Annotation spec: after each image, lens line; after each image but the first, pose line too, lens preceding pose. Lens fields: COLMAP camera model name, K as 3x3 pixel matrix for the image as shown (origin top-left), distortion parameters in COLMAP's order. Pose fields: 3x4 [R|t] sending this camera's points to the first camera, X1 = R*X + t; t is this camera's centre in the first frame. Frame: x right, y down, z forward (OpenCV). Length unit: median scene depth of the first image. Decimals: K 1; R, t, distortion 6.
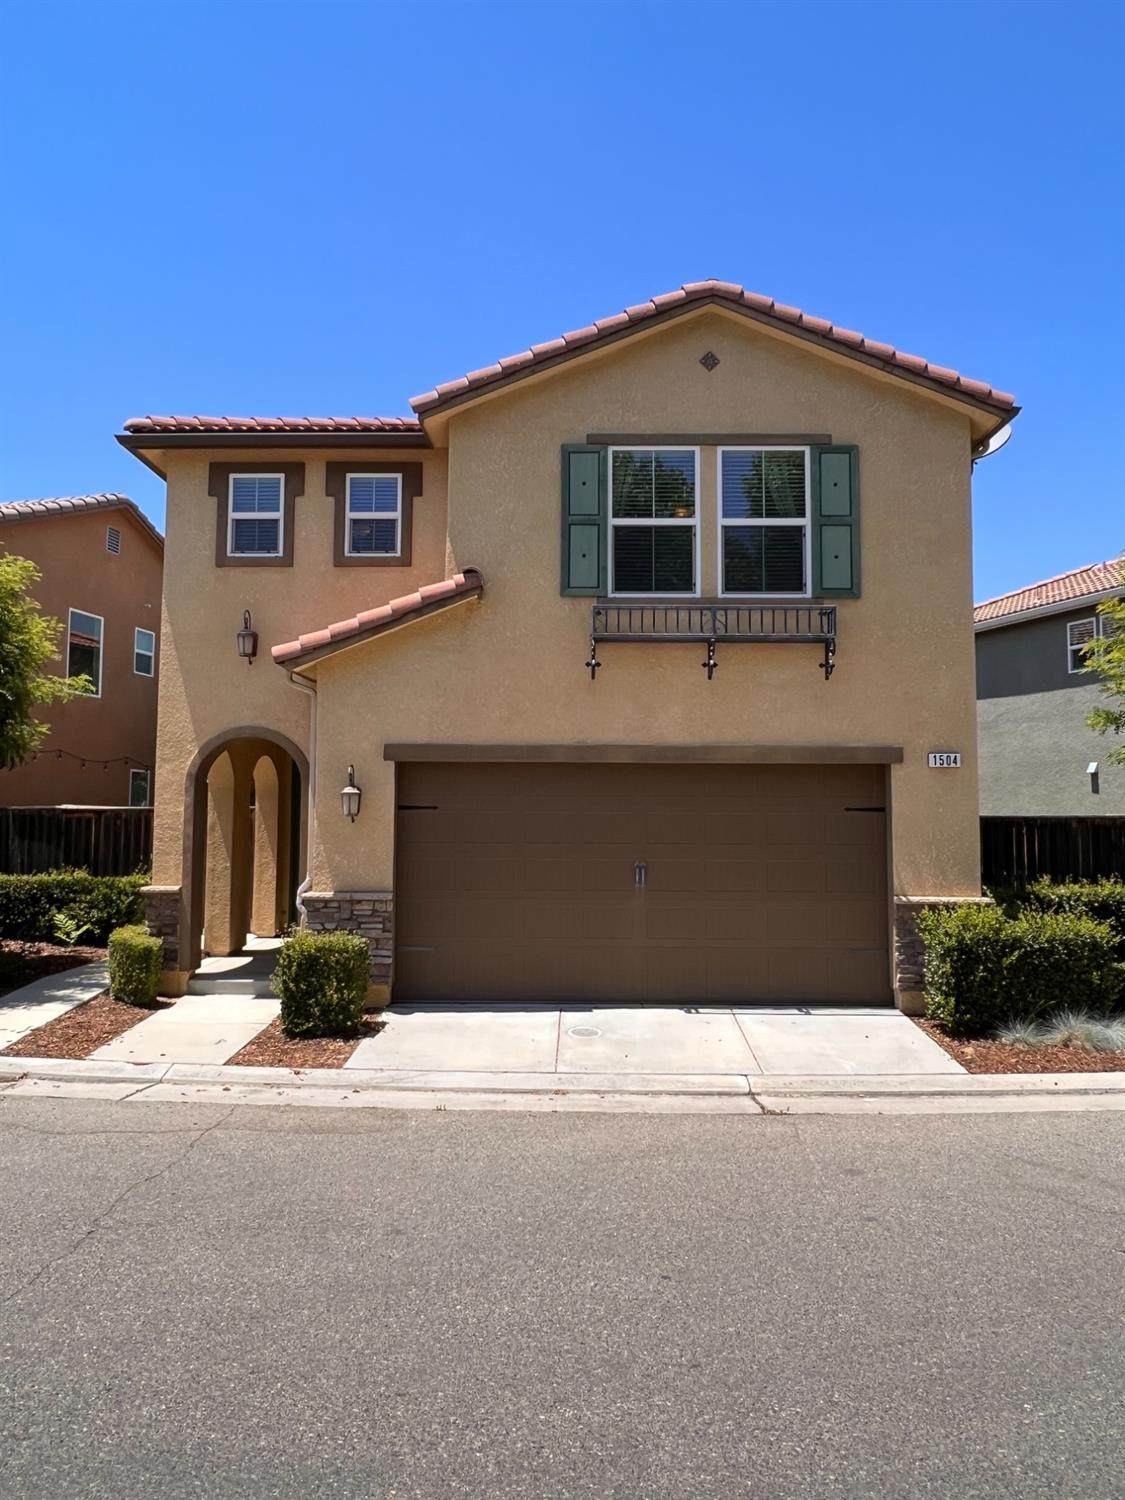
lens RADIAL K [[991.5, 0, 562.2], [0, 991.5, 749.3], [0, 0, 1]] dist [-0.022001, 0.001384]
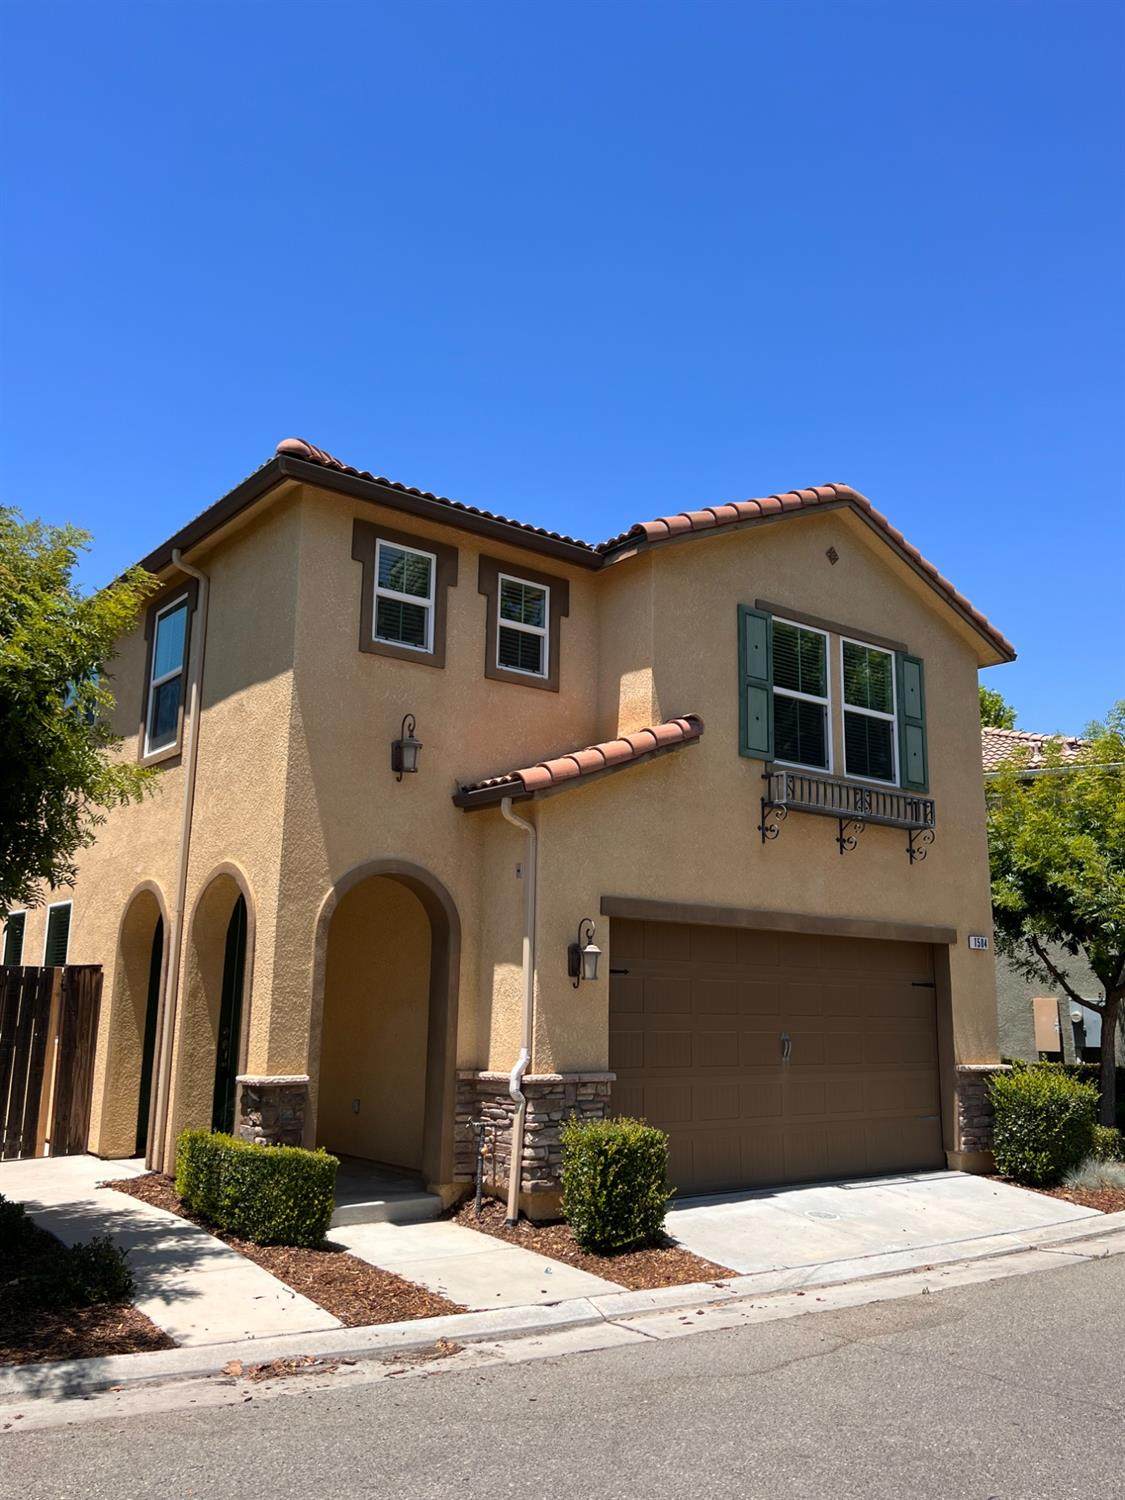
lens RADIAL K [[1212.7, 0, 561.3], [0, 1212.7, 751.2], [0, 0, 1]] dist [0.034500, -0.014247]
pose [[0.779141, 0.136258, 0.611860, -0.870465], [-0.054150, 0.987071, -0.150861, 0.030865], [-0.624505, 0.084410, 0.776446, 0.182109]]
